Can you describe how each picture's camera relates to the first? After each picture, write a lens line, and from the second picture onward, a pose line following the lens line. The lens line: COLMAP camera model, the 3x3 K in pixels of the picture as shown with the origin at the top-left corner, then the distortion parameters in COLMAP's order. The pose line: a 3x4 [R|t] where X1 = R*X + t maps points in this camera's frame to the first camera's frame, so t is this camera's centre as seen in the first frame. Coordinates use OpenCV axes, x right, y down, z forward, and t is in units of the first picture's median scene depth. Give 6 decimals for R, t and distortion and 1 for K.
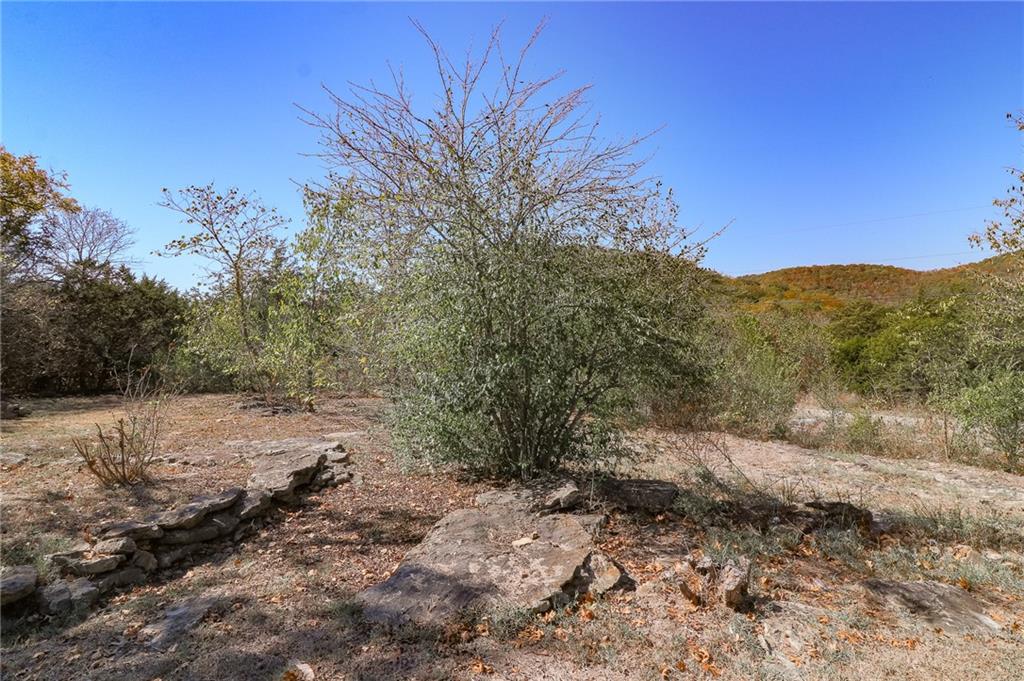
lens RADIAL K [[529.7, 0, 511.9], [0, 529.7, 325.9], [0, 0, 1]] dist [0.000082, -0.014377]
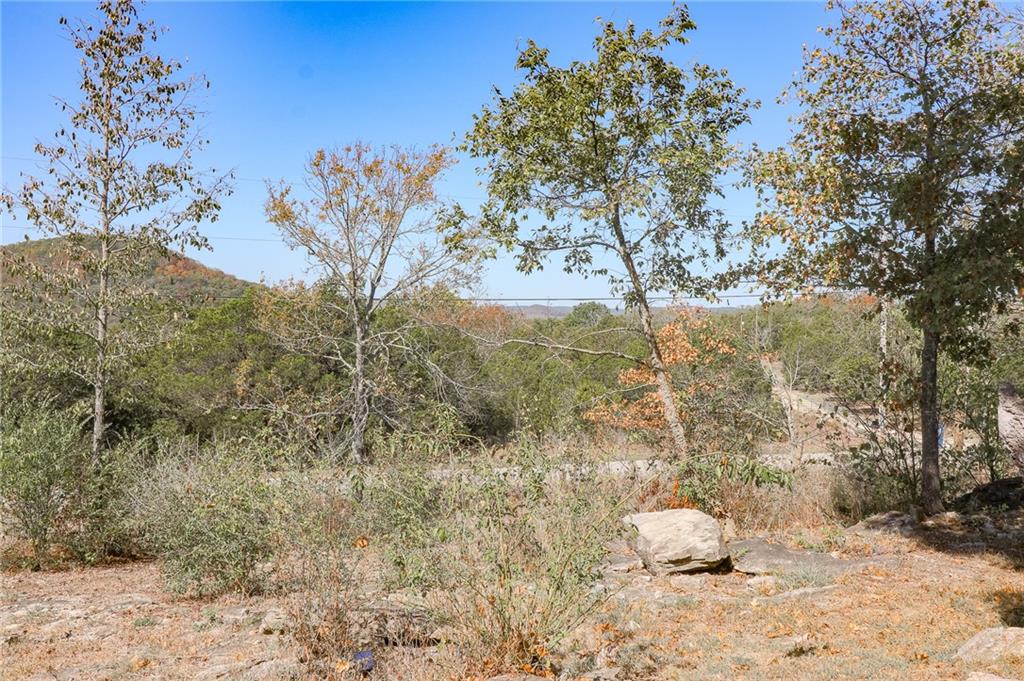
lens RADIAL K [[893.5, 0, 507.9], [0, 893.5, 321.8], [0, 0, 1]] dist [0.029201, -0.022366]
pose [[0.310492, 0.047561, 0.949386, 0.162566], [-0.026673, 0.998790, -0.041313, 0.015539], [-0.950202, -0.012496, 0.311385, 0.260027]]
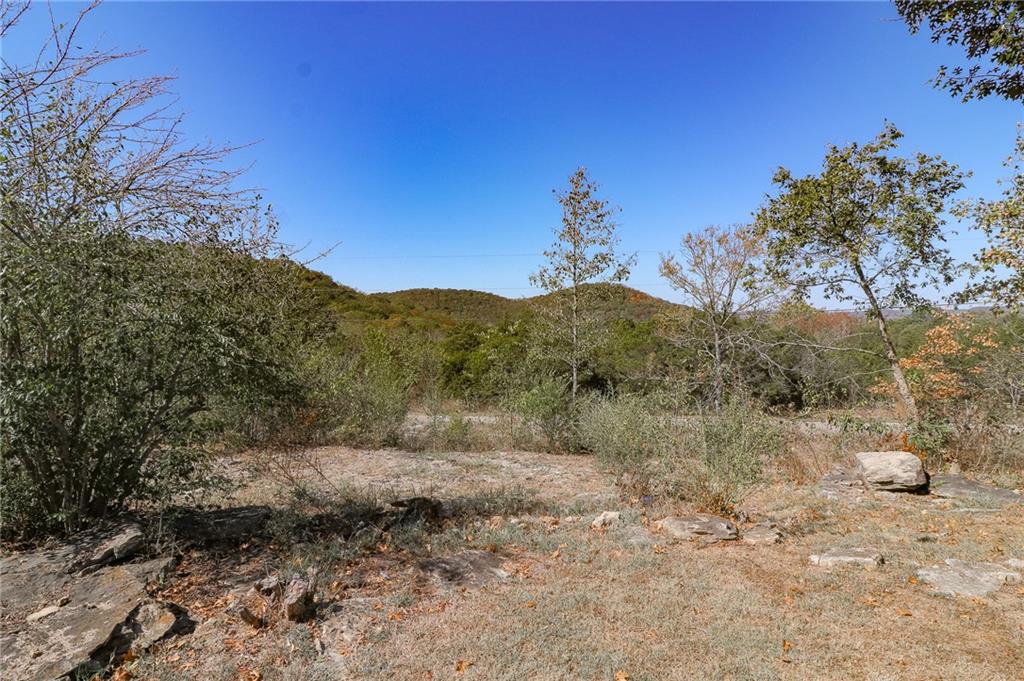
lens RADIAL K [[529.7, 0, 516.4], [0, 529.7, 326.9], [0, 0, 1]] dist [0.000082, -0.014377]
pose [[0.782314, 0.030128, 0.622155, 0.052659], [-0.015310, 0.999458, -0.029148, -0.010598], [-0.622695, 0.013278, 0.782352, -0.050386]]
